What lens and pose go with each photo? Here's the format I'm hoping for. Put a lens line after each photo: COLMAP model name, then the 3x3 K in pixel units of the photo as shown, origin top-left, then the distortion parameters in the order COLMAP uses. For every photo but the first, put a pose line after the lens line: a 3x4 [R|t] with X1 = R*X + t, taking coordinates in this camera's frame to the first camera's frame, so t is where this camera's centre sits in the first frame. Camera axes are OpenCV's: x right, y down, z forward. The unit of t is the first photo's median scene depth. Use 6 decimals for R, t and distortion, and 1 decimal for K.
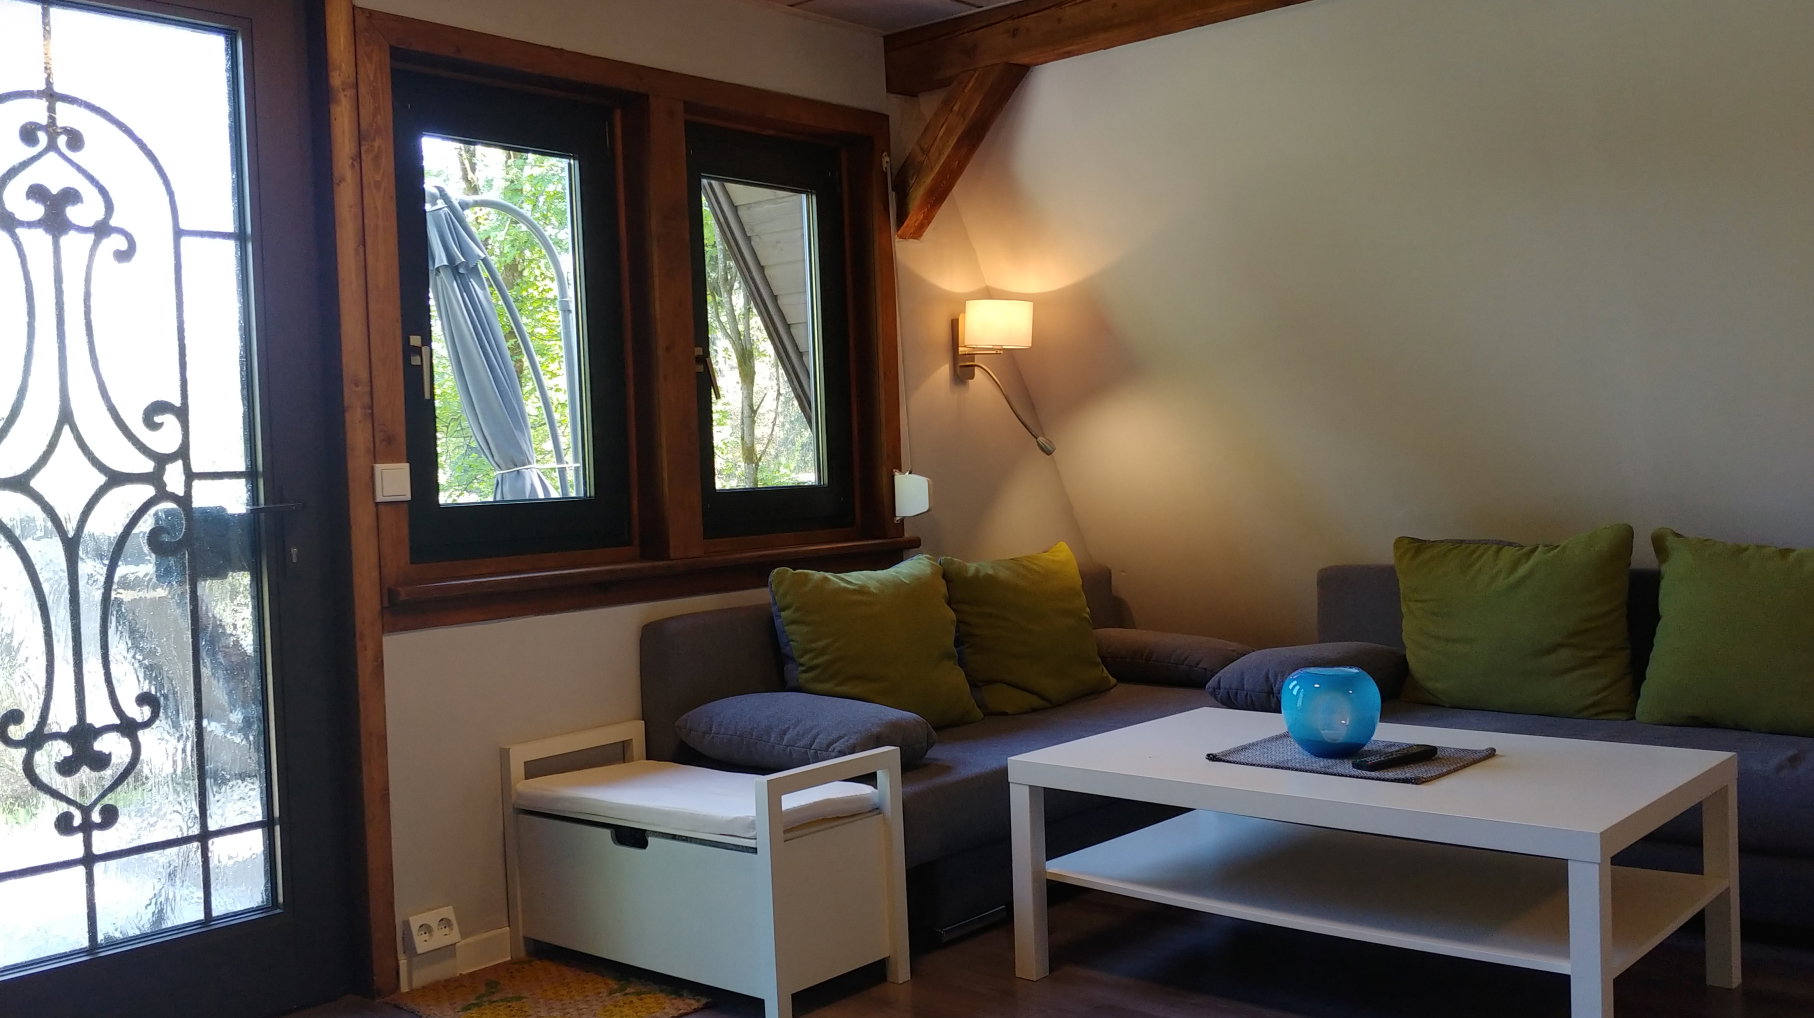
lens RADIAL K [[1611.4, 0, 905.9], [0, 1611.4, 504.5], [0, 0, 1]] dist [-0.005095, 0.006296]
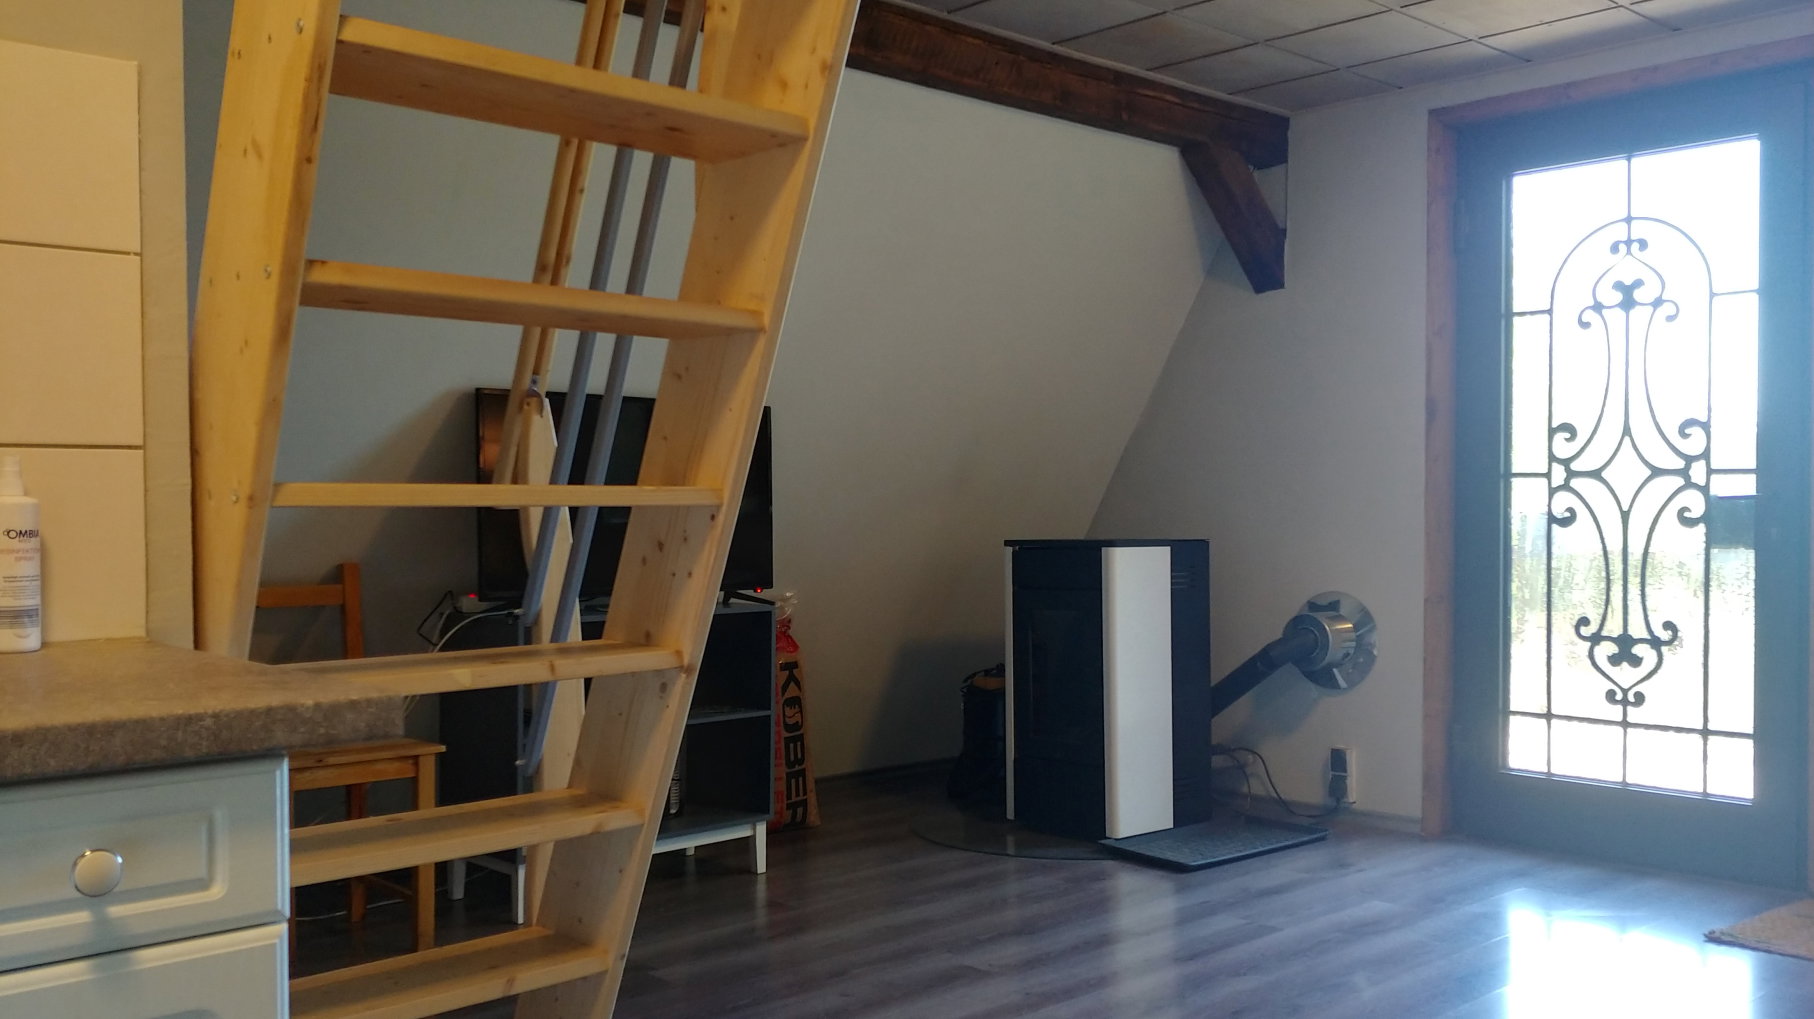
lens RADIAL K [[1611.4, 0, 907.1], [0, 1611.4, 509.9], [0, 0, 1]] dist [-0.005095, 0.006296]
pose [[-0.096965, 0.051688, -0.993945, 1.042413], [-0.014659, 0.998468, 0.053353, -0.050627], [0.995180, 0.019744, -0.096058, 0.467862]]
